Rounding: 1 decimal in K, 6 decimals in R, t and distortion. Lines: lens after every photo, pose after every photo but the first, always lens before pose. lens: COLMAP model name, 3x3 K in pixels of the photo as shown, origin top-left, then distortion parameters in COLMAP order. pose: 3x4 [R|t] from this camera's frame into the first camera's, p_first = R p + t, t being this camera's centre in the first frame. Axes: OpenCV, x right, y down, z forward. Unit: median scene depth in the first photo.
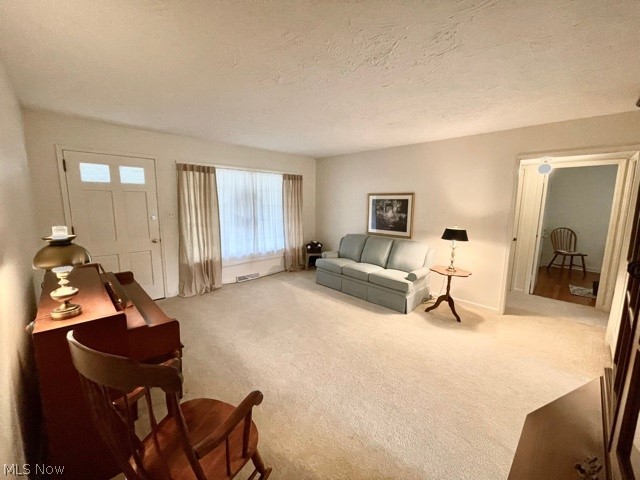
lens RADIAL K [[253.3, 0, 308.9], [0, 253.3, 239.8], [0, 0, 1]] dist [-0.008145, -0.000467]
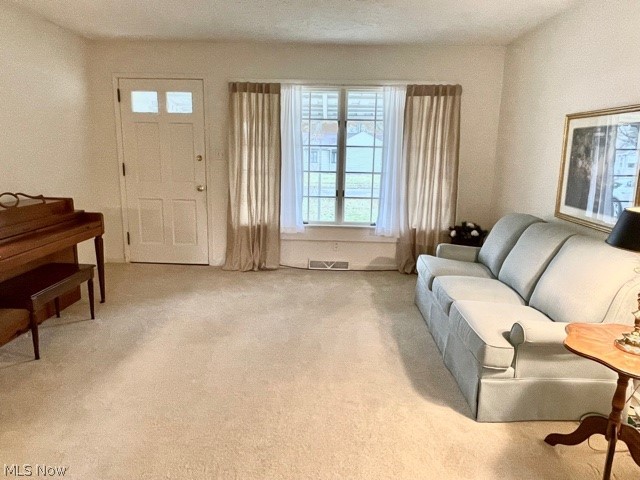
lens RADIAL K [[430.4, 0, 319.7], [0, 430.4, 234.6], [0, 0, 1]] dist [0.003915, -0.001466]
pose [[0.696499, 0.146761, -0.702389, 0.533245], [-0.122460, 0.988812, 0.085174, -0.010454], [0.707031, 0.026691, 0.706679, 0.302067]]
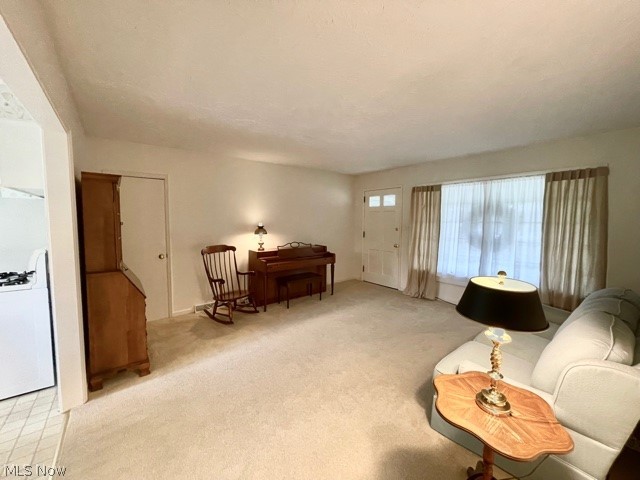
lens RADIAL K [[253.3, 0, 319.6], [0, 253.3, 238.6], [0, 0, 1]] dist [-0.008145, -0.000467]
pose [[-0.082195, 0.064375, -0.994535, 0.732225], [-0.155642, 0.984838, 0.076610, -0.068250], [0.984388, 0.161089, -0.070930, 0.615424]]
